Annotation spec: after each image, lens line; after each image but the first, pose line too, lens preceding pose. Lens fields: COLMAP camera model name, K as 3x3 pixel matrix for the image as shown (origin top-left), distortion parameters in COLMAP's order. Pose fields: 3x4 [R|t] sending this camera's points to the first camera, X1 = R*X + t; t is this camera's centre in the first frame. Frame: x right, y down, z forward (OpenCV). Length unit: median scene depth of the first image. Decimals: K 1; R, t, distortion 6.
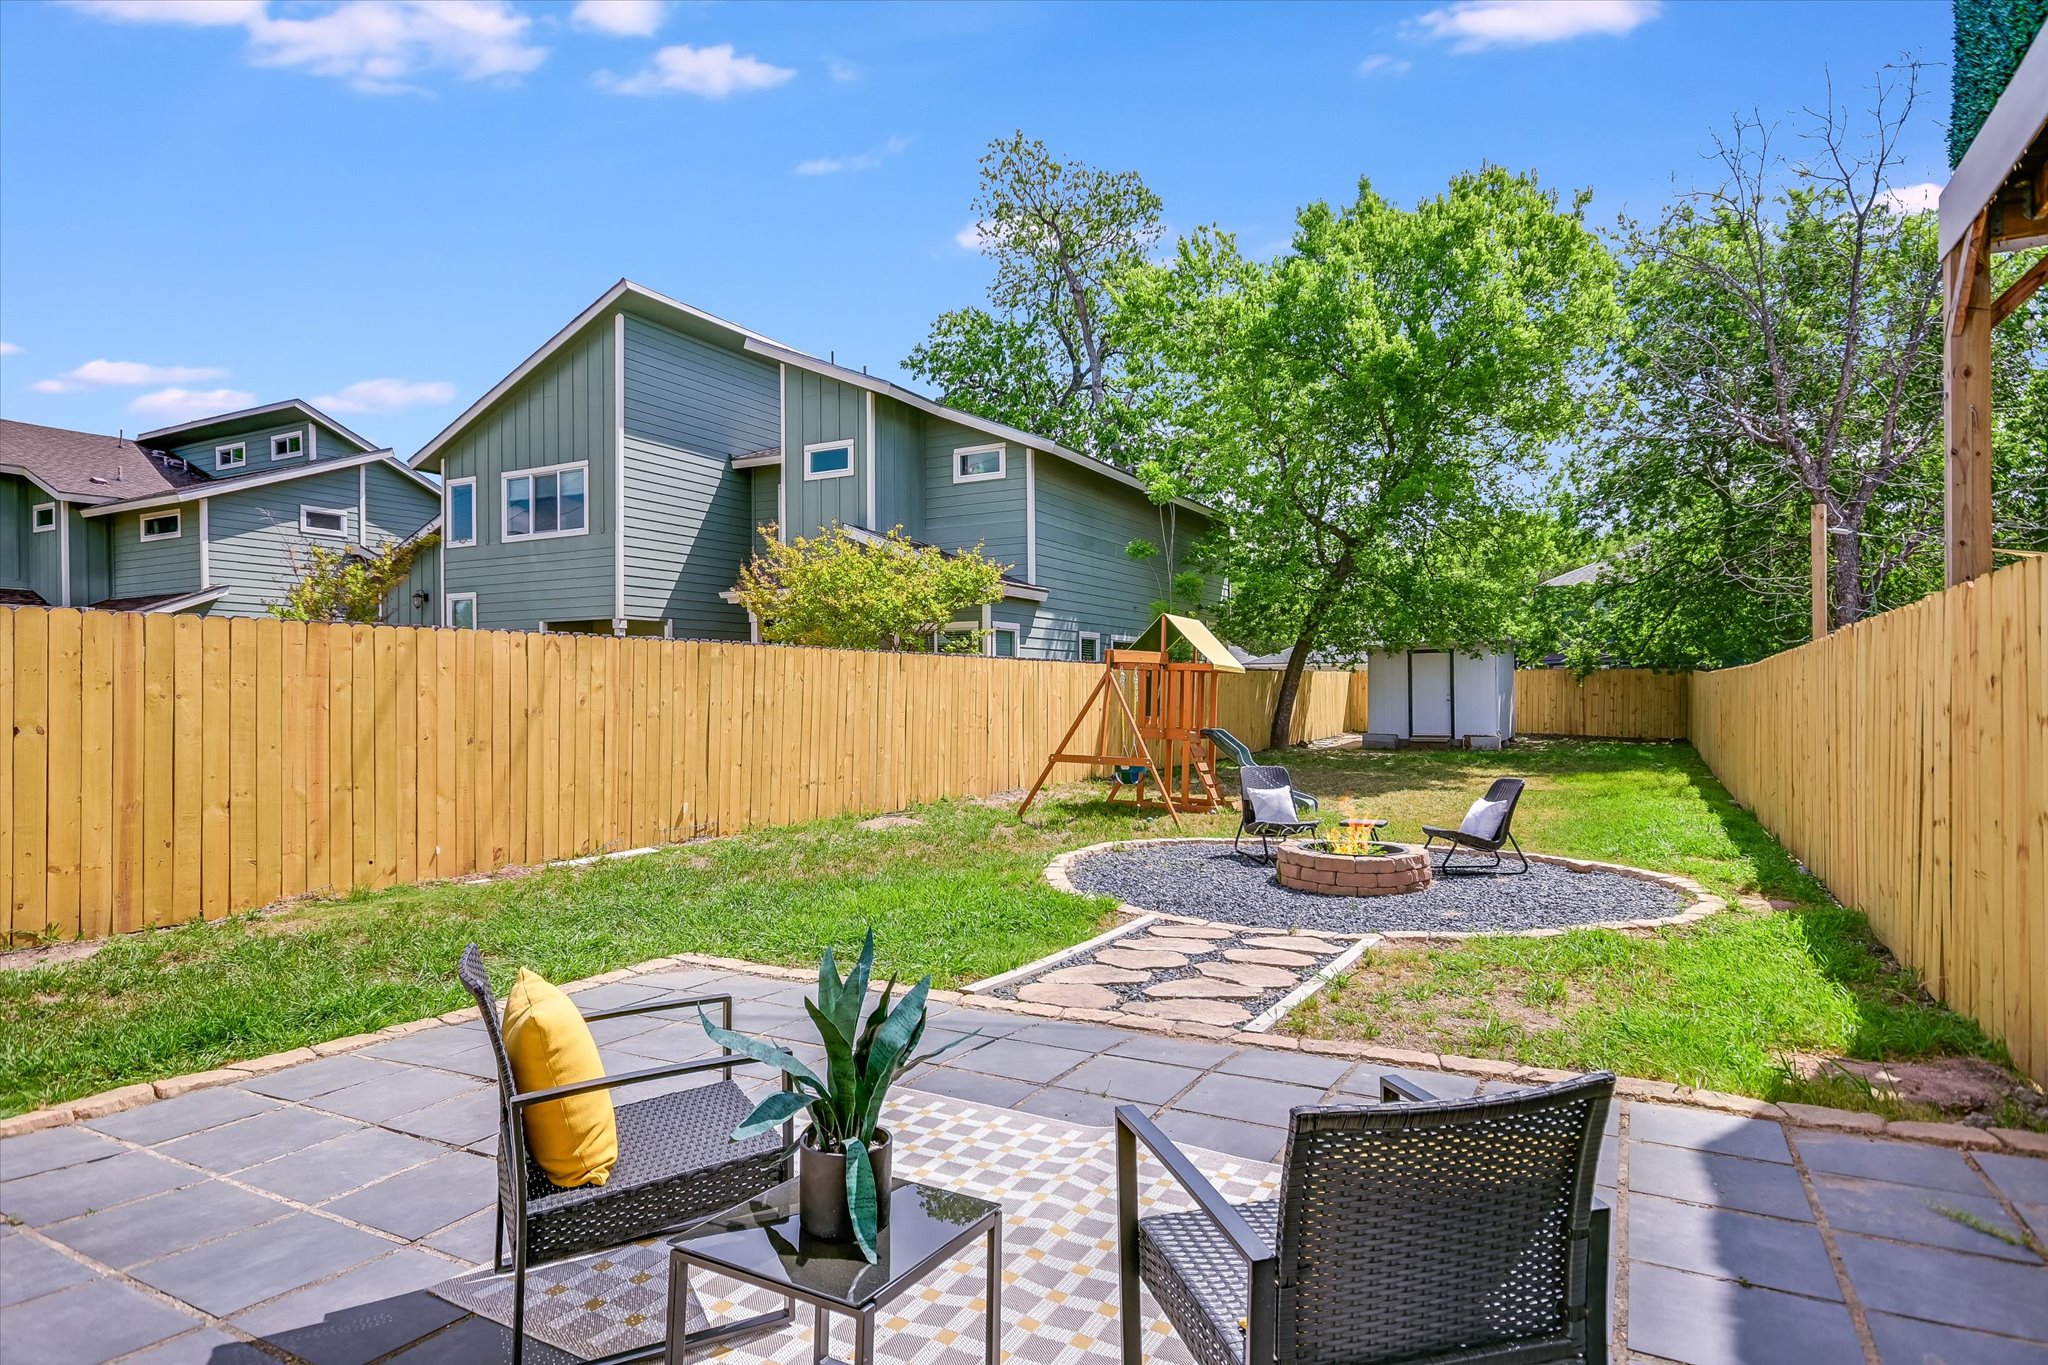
lens RADIAL K [[1095.8, 0, 1027.9], [0, 1095.8, 688.5], [0, 0, 1]] dist [0.000171, 0.000149]
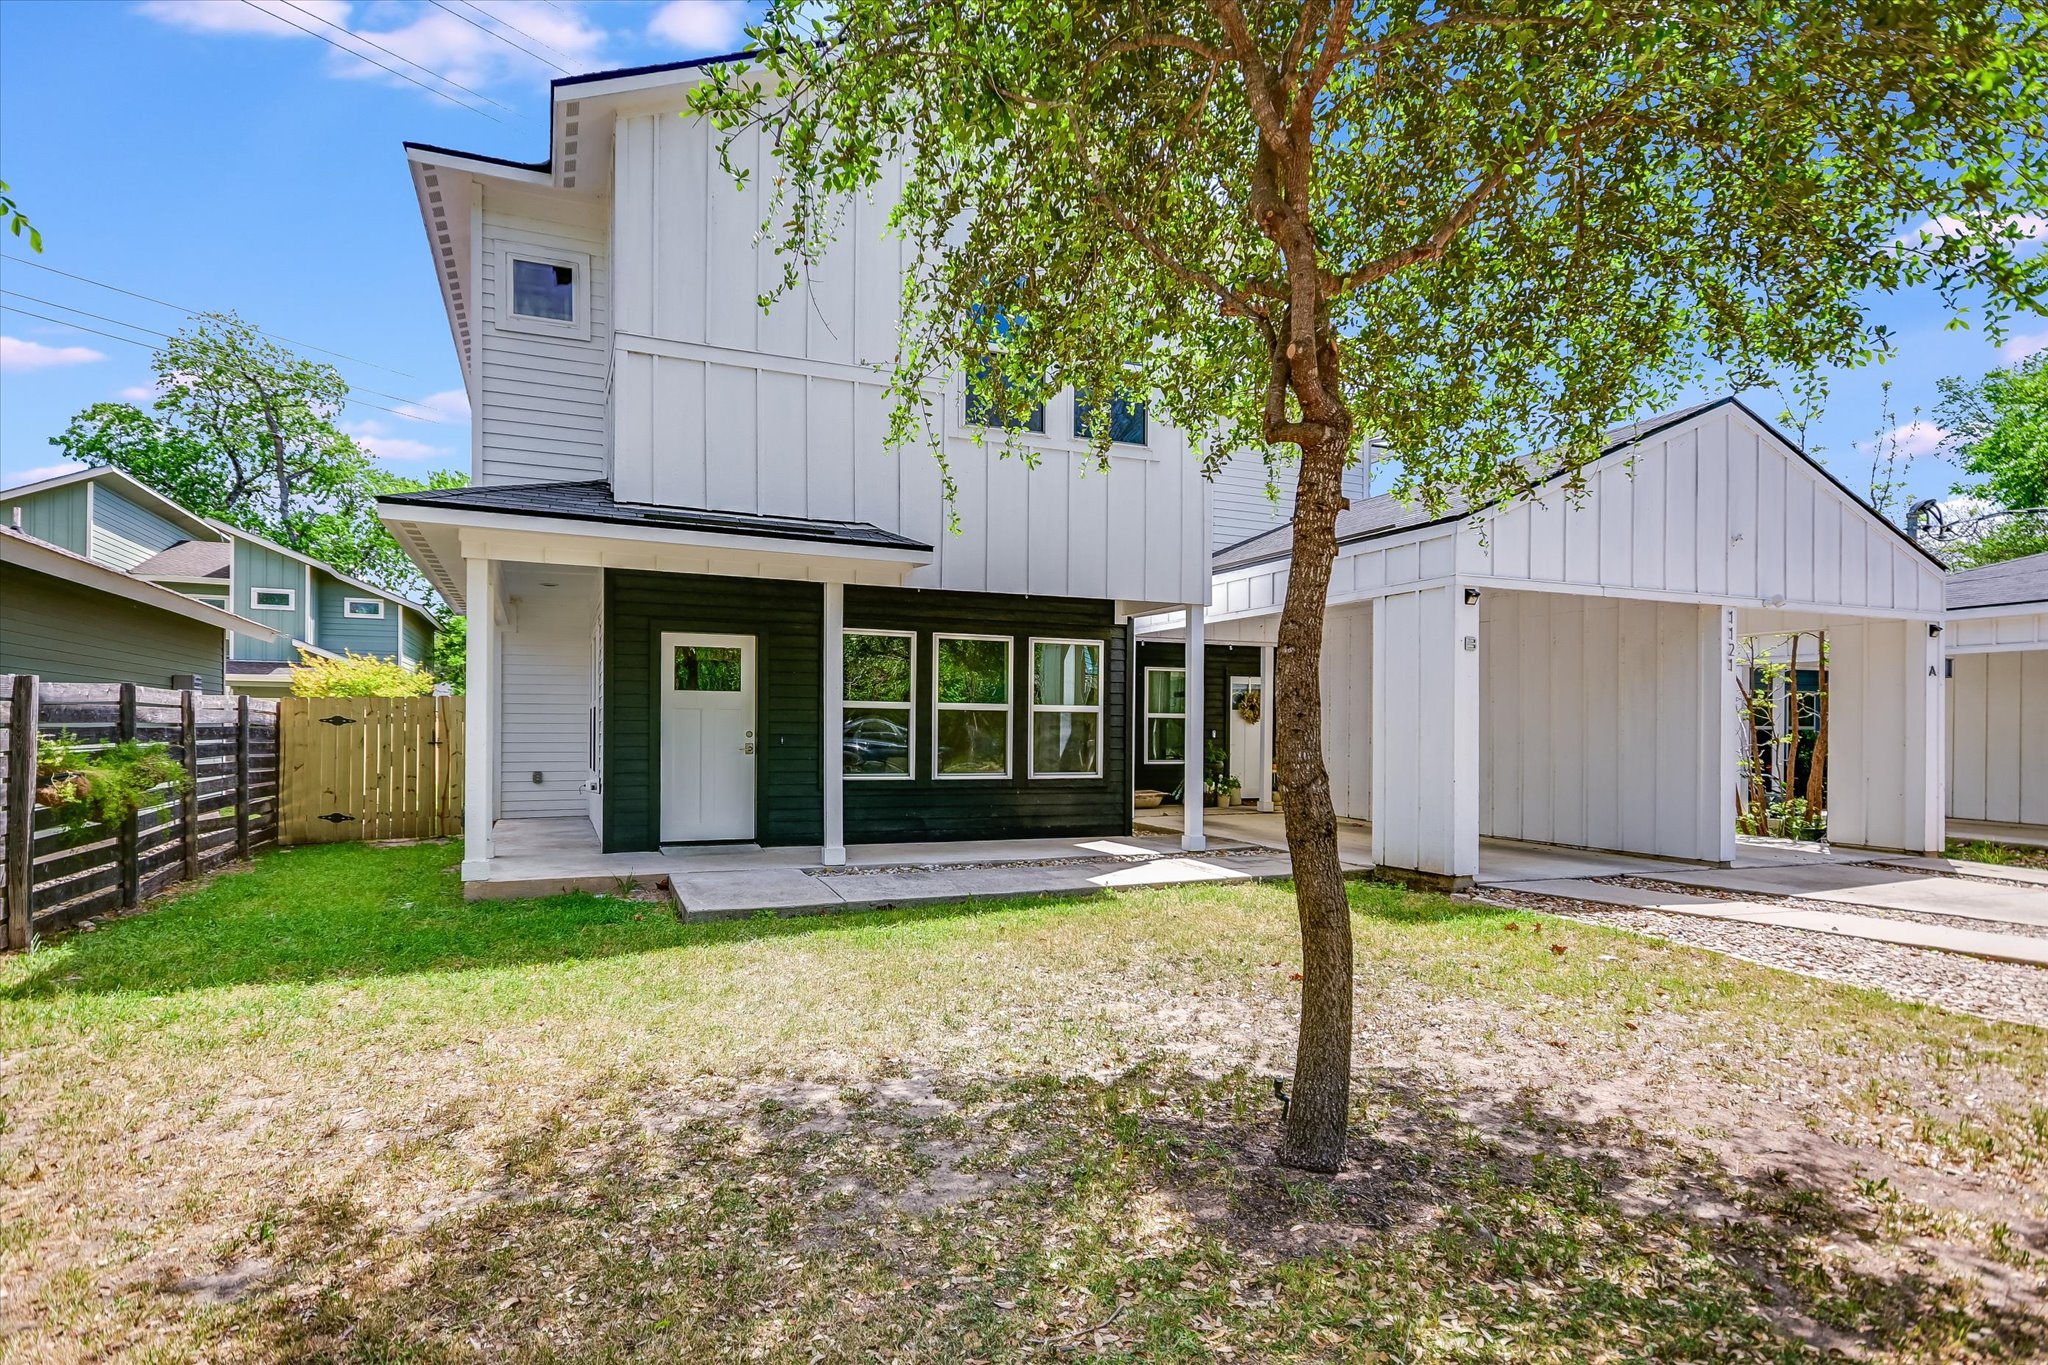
lens RADIAL K [[1095.8, 0, 1022.6], [0, 1095.8, 738.3], [0, 0, 1]] dist [0.000171, 0.000149]
pose [[0.609992, 0.001804, 0.792406, -0.806895], [-0.005733, 0.999981, 0.002137, -0.001760], [-0.792387, -0.005846, 0.609991, -0.950475]]
